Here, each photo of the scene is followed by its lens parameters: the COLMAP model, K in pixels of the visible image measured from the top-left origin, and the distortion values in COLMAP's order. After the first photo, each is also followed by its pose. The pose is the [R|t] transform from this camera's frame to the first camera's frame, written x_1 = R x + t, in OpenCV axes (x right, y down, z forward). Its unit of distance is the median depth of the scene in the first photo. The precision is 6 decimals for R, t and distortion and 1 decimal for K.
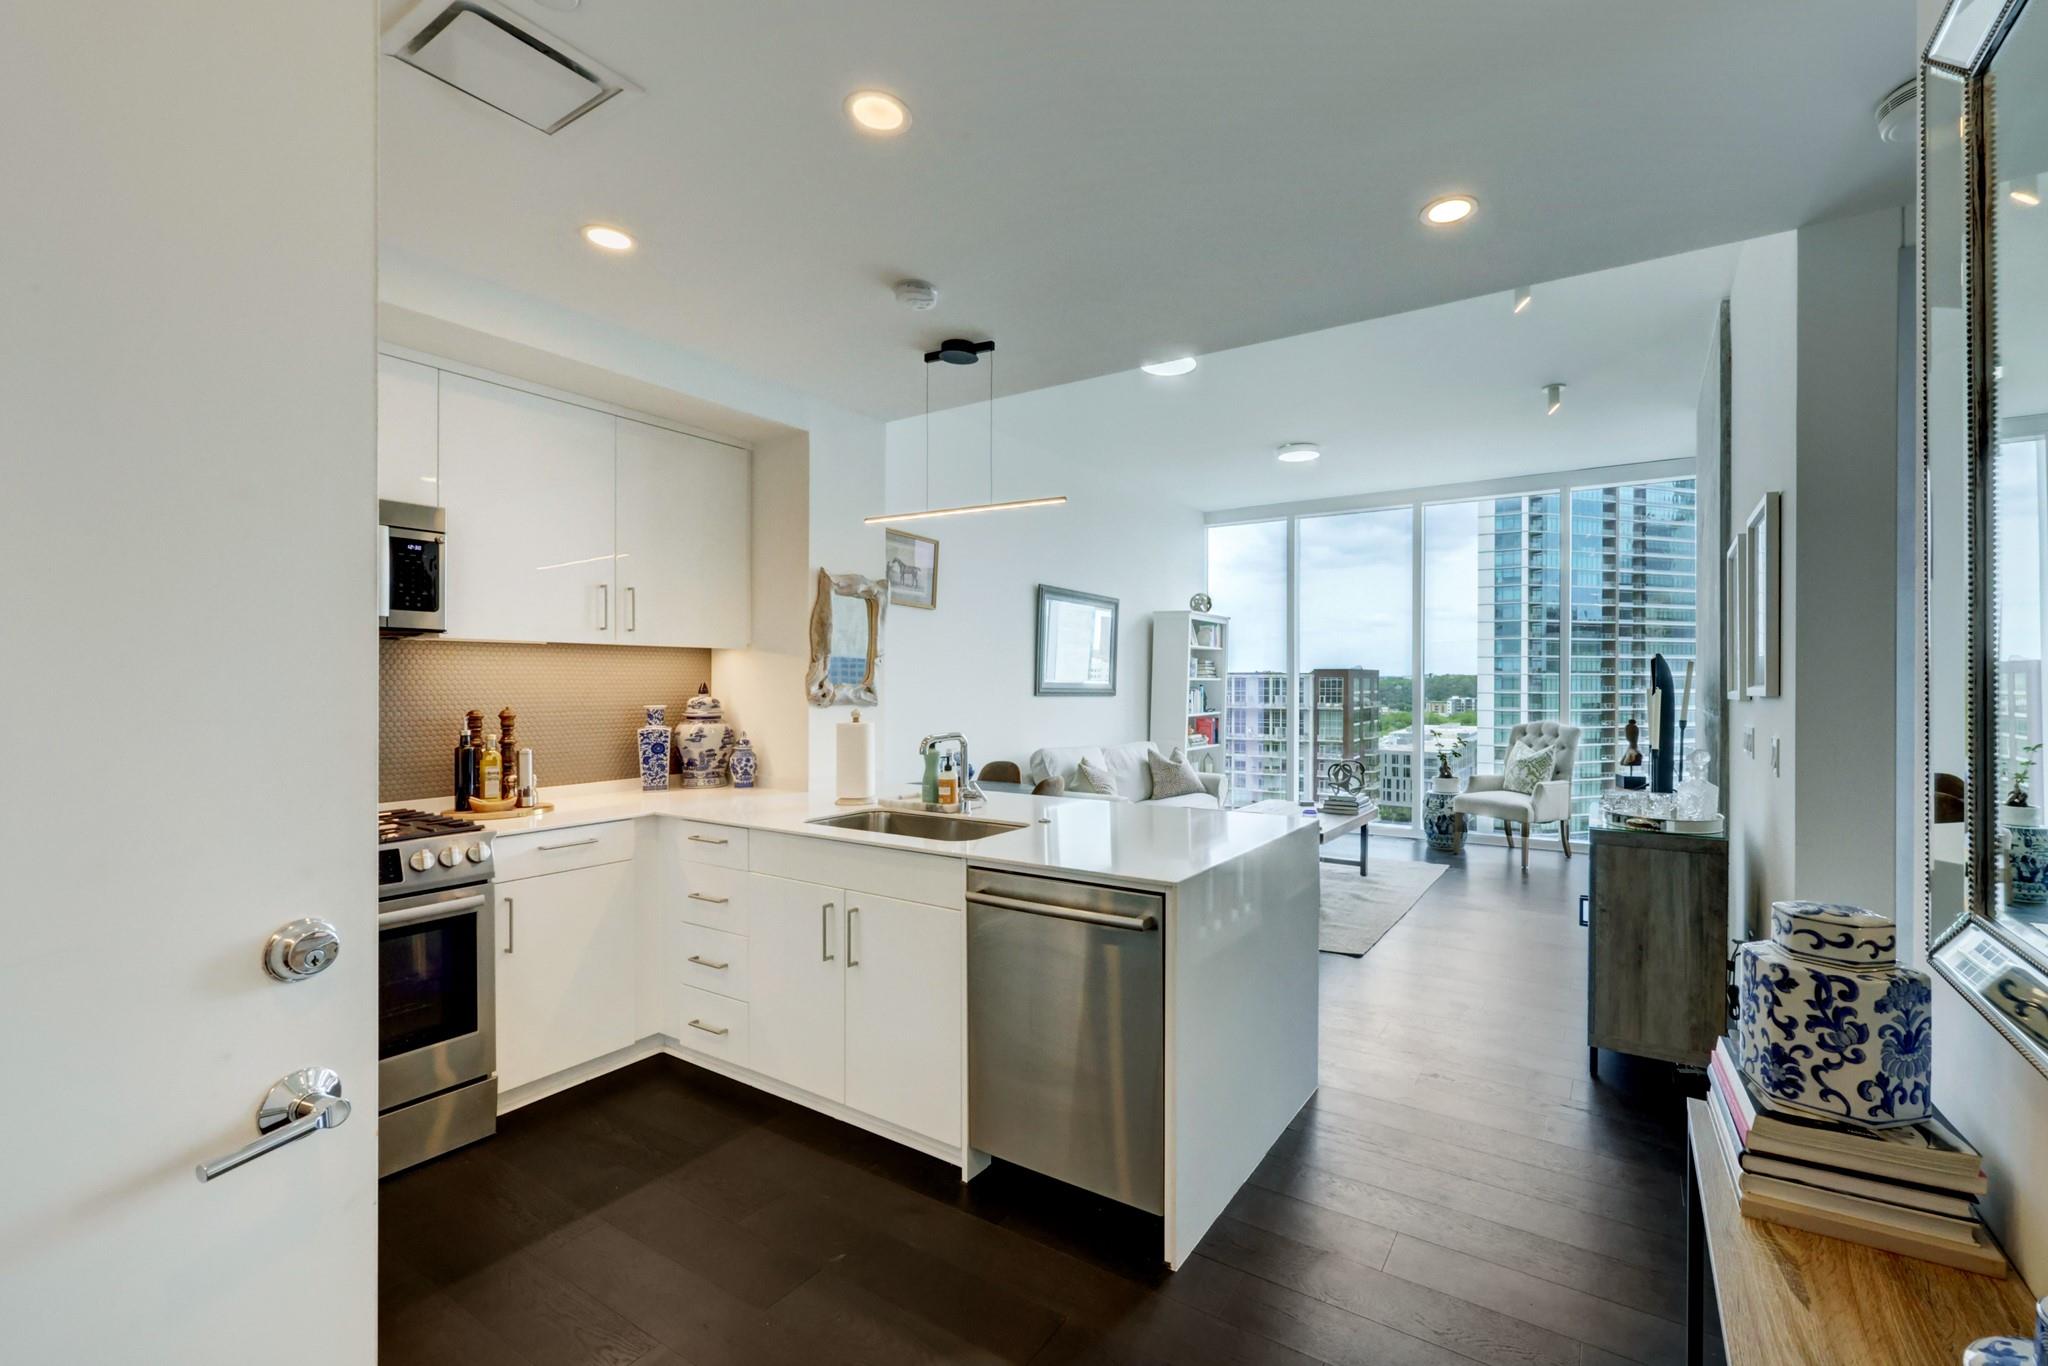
lens RADIAL K [[850.0, 0, 1094.3], [0, 850.0, 681.4], [0, 0, 1]] dist [0.002830, 0.000168]
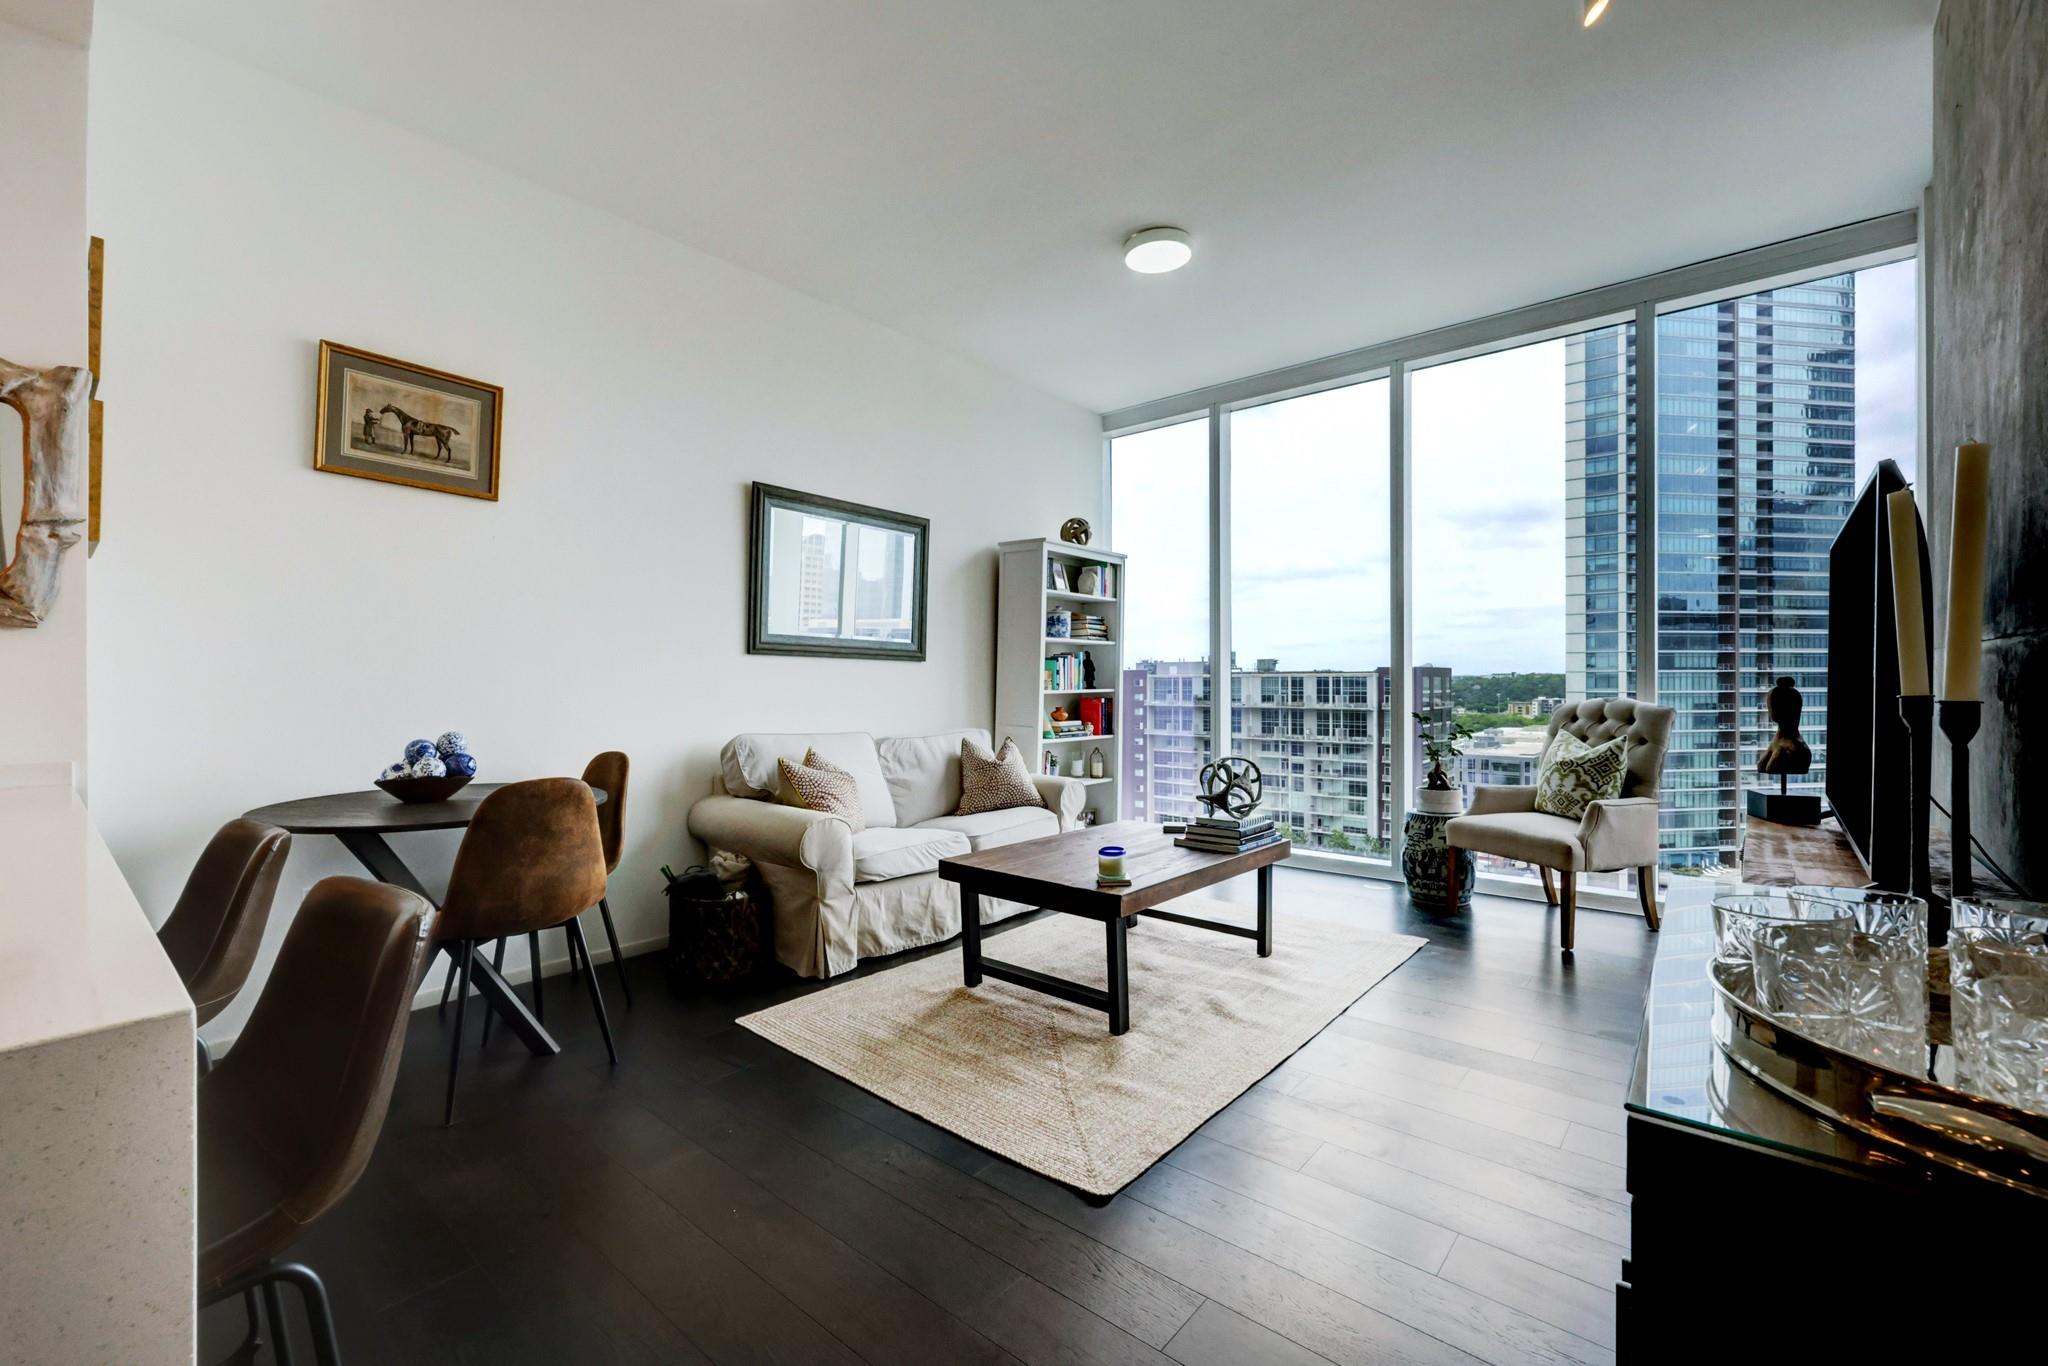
lens RADIAL K [[850.0, 0, 1022.8], [0, 850.0, 678.8], [0, 0, 1]] dist [0.002830, 0.000168]
pose [[0.989197, -0.003585, -0.146547, 0.286492], [0.002996, 0.999987, -0.004241, 0.048250], [0.146560, 0.003757, 0.989195, 0.475544]]
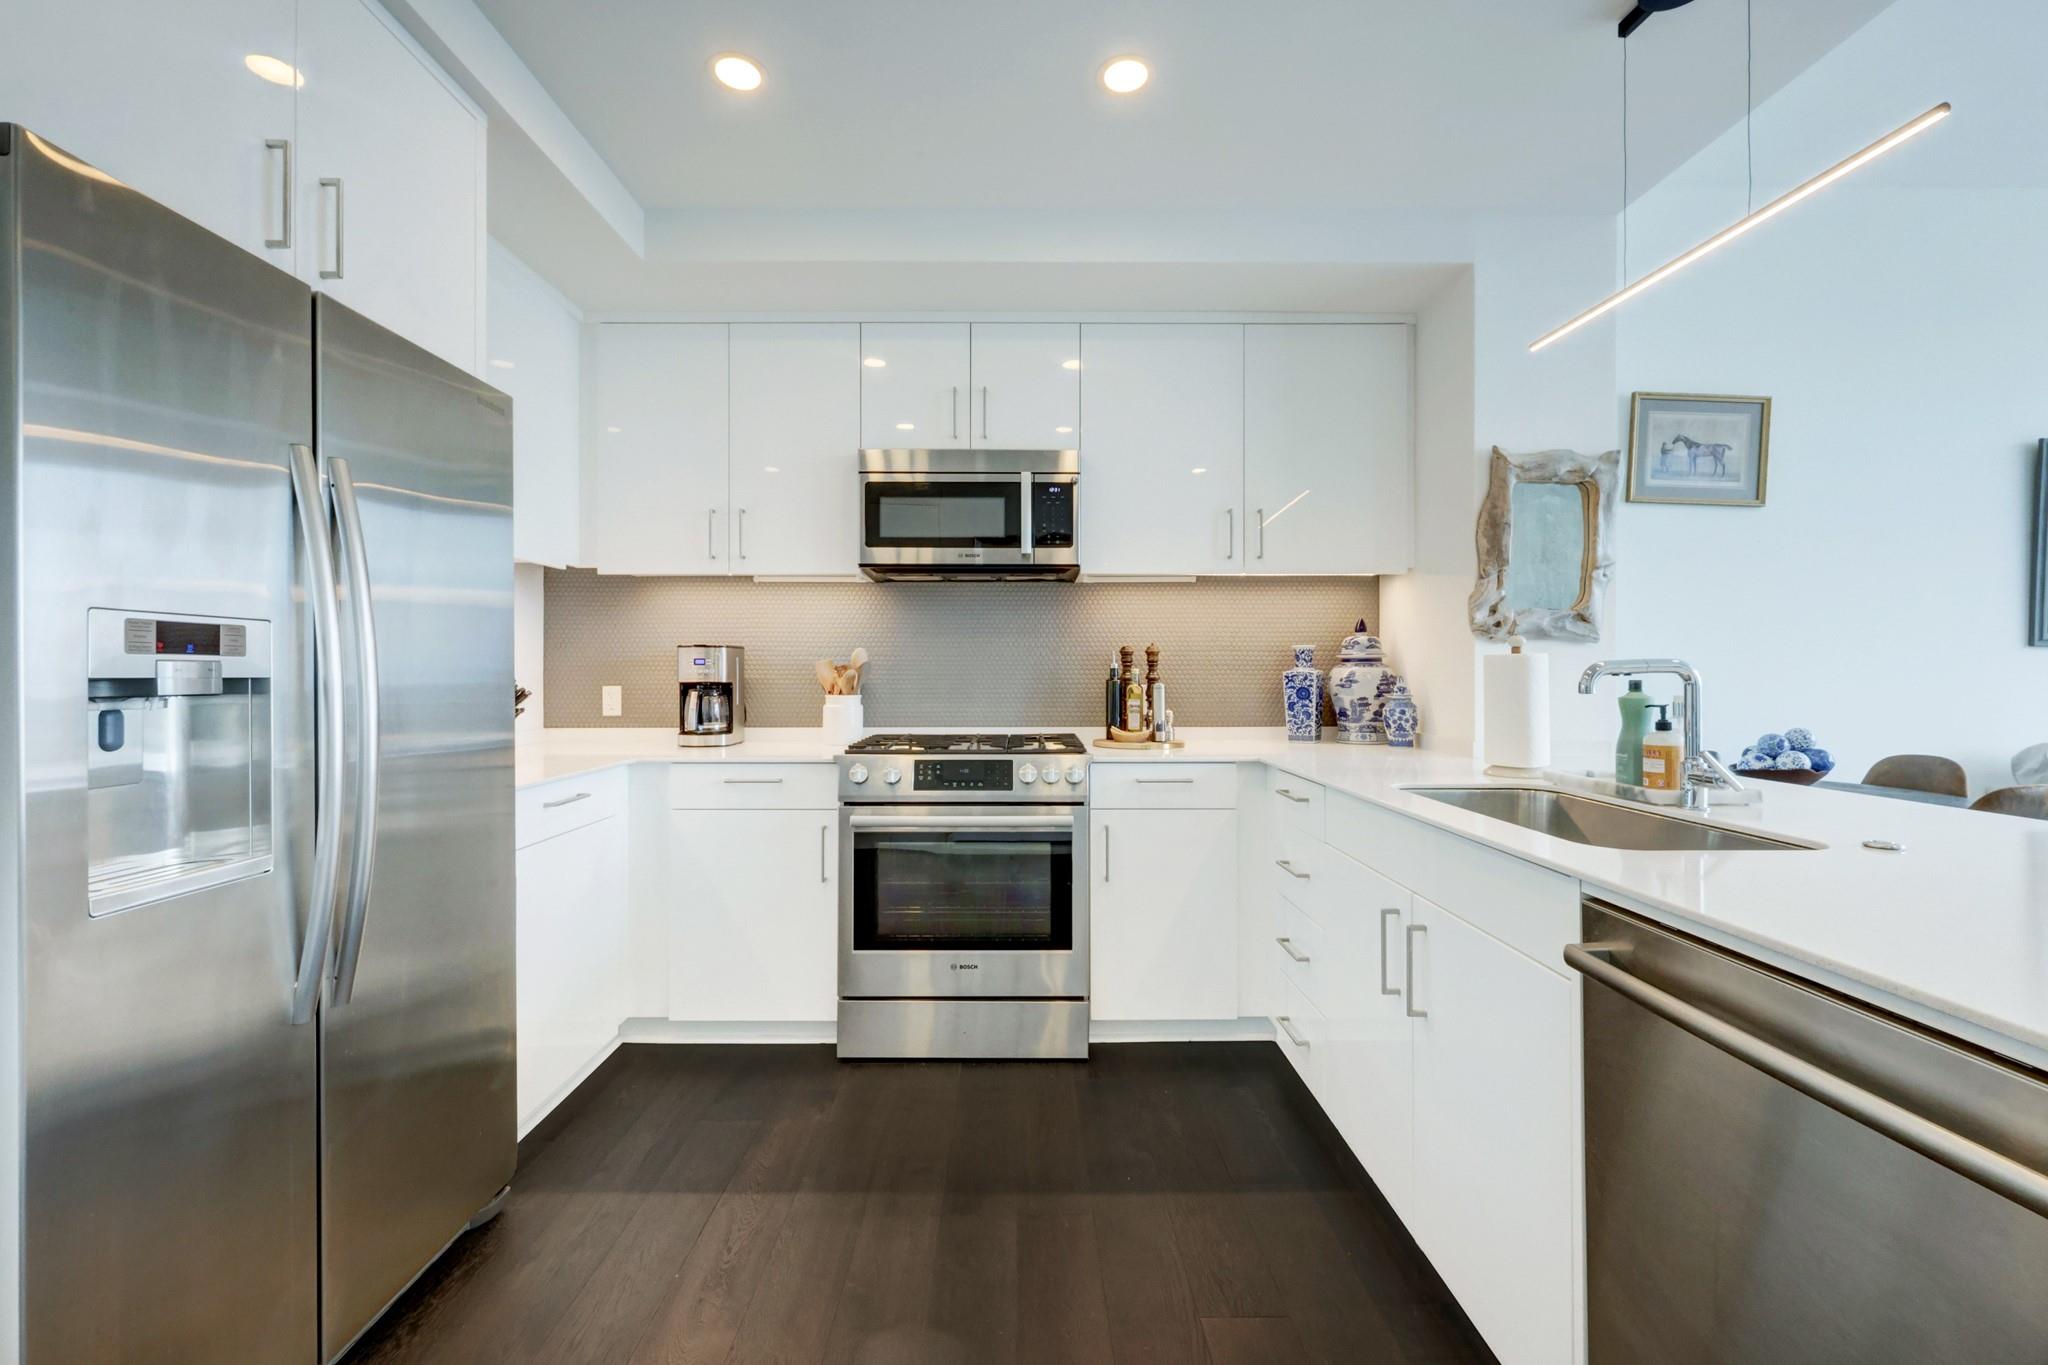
lens RADIAL K [[830.6, 0, 1026.4], [0, 830.6, 669.1], [0, 0, 1]] dist [-0.002681, 0.001226]
pose [[0.539155, -0.002897, -0.842202, 0.038718], [0.001127, 0.999996, -0.002718, 0.039626], [0.842206, 0.000516, 0.539156, 0.211861]]
